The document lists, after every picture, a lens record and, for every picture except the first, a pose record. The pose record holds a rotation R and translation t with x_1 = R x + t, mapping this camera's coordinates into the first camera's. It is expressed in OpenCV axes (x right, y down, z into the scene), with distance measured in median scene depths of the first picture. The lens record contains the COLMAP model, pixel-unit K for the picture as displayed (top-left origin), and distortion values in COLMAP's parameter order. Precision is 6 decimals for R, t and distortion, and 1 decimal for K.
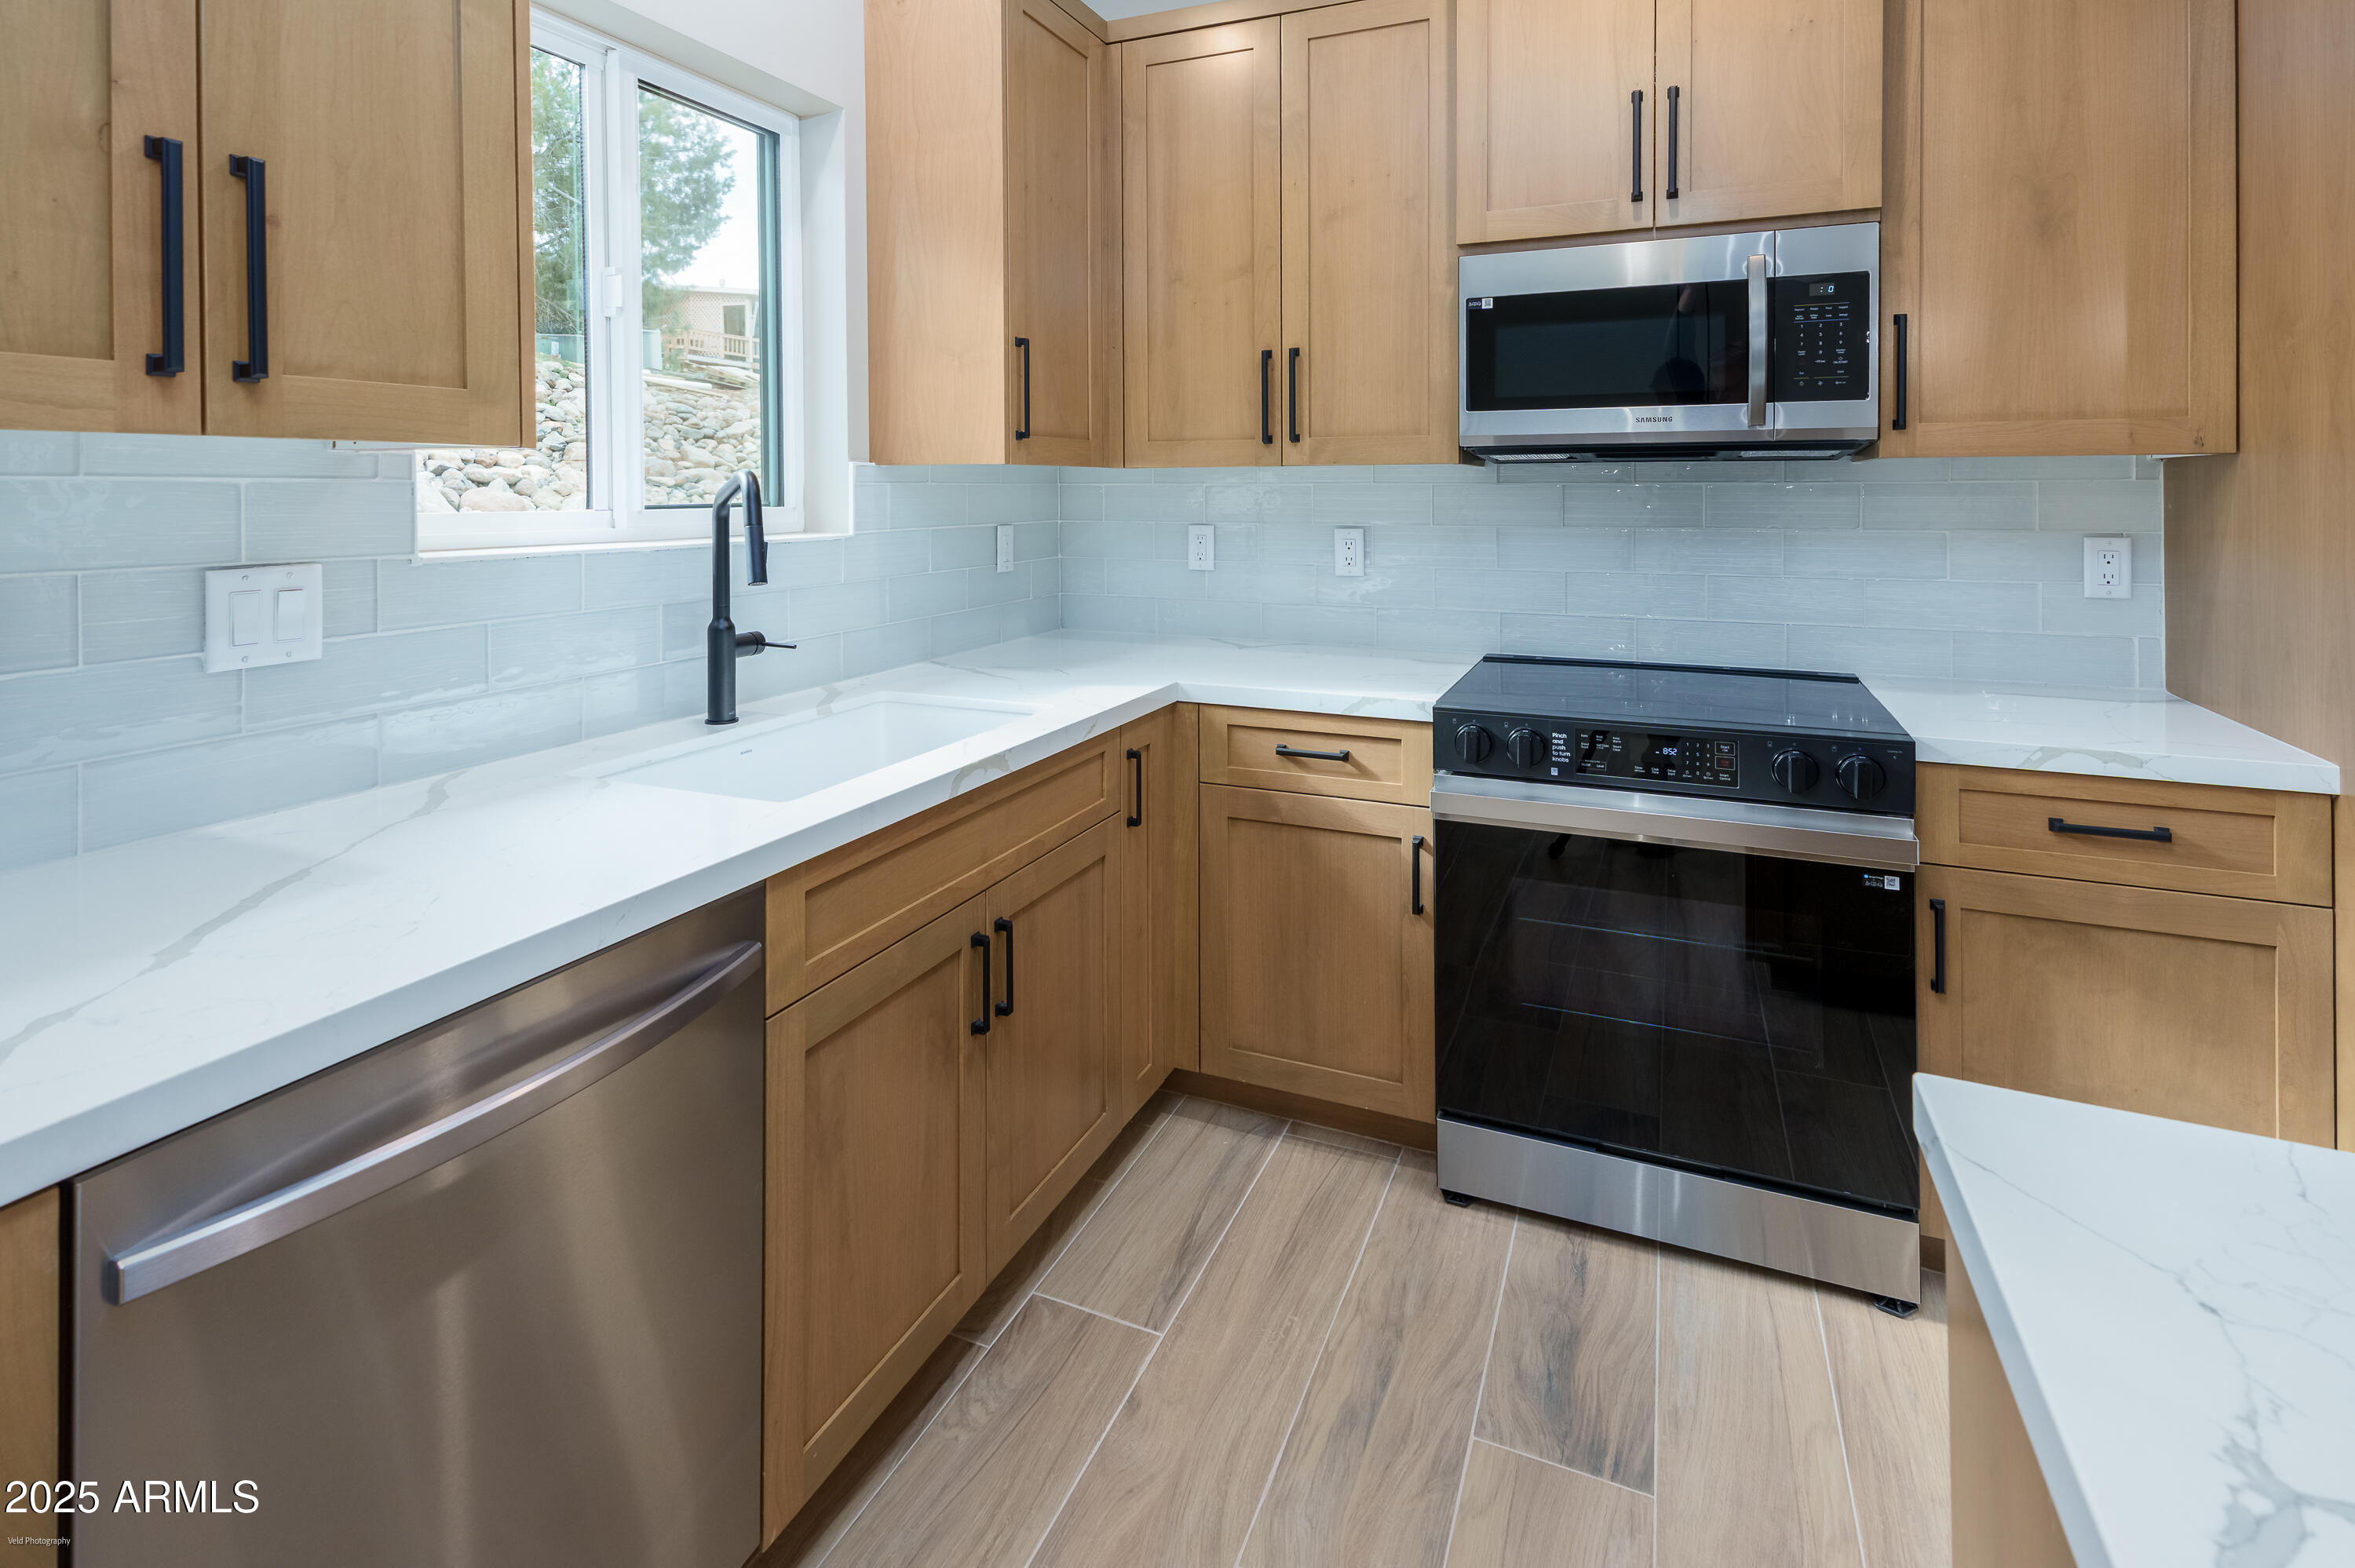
lens RADIAL K [[1134.3, 0, 1192.7], [0, 1134.3, 502.3], [0, 0, 1]] dist [0.000155, -0.000769]
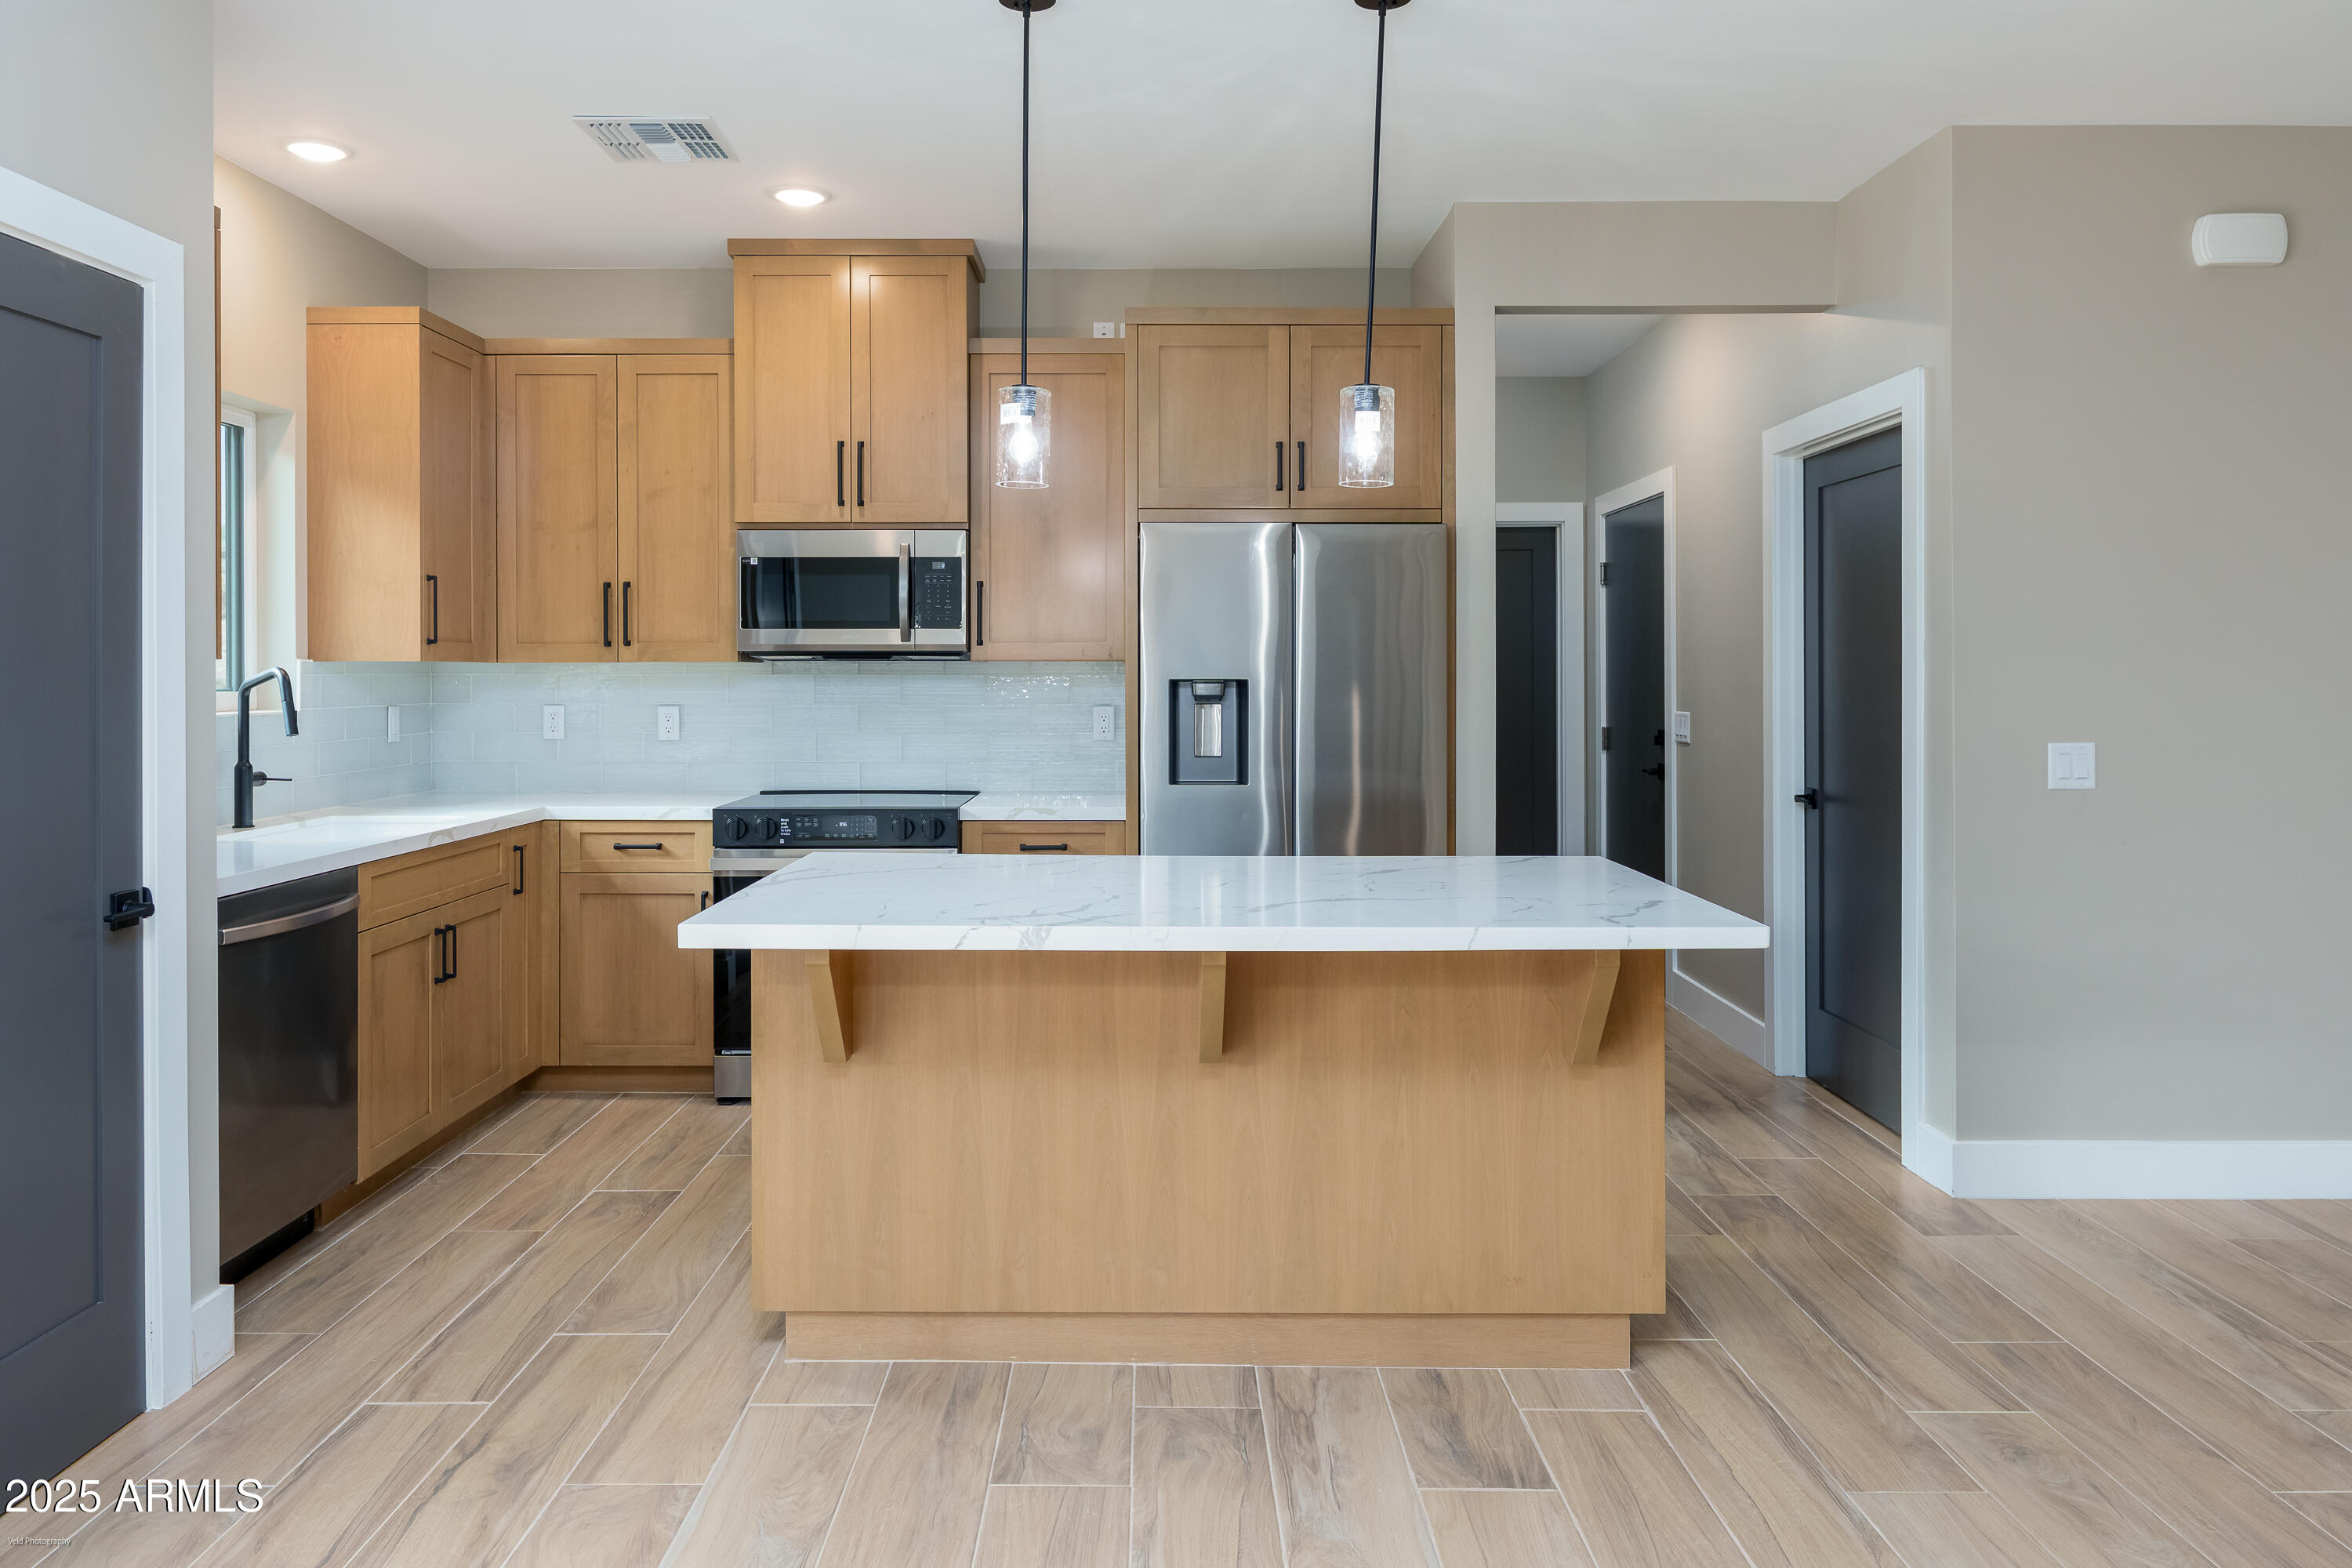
lens RADIAL K [[1606.5, 0, 1144.0], [0, 1606.5, 670.4], [0, 0, 1]] dist [0.002935, -0.002887]
pose [[0.924169, 0.001317, 0.381982, -0.099561], [0.003362, 0.999927, -0.011584, 0.005291], [-0.381970, 0.011990, 0.924097, -1.361475]]
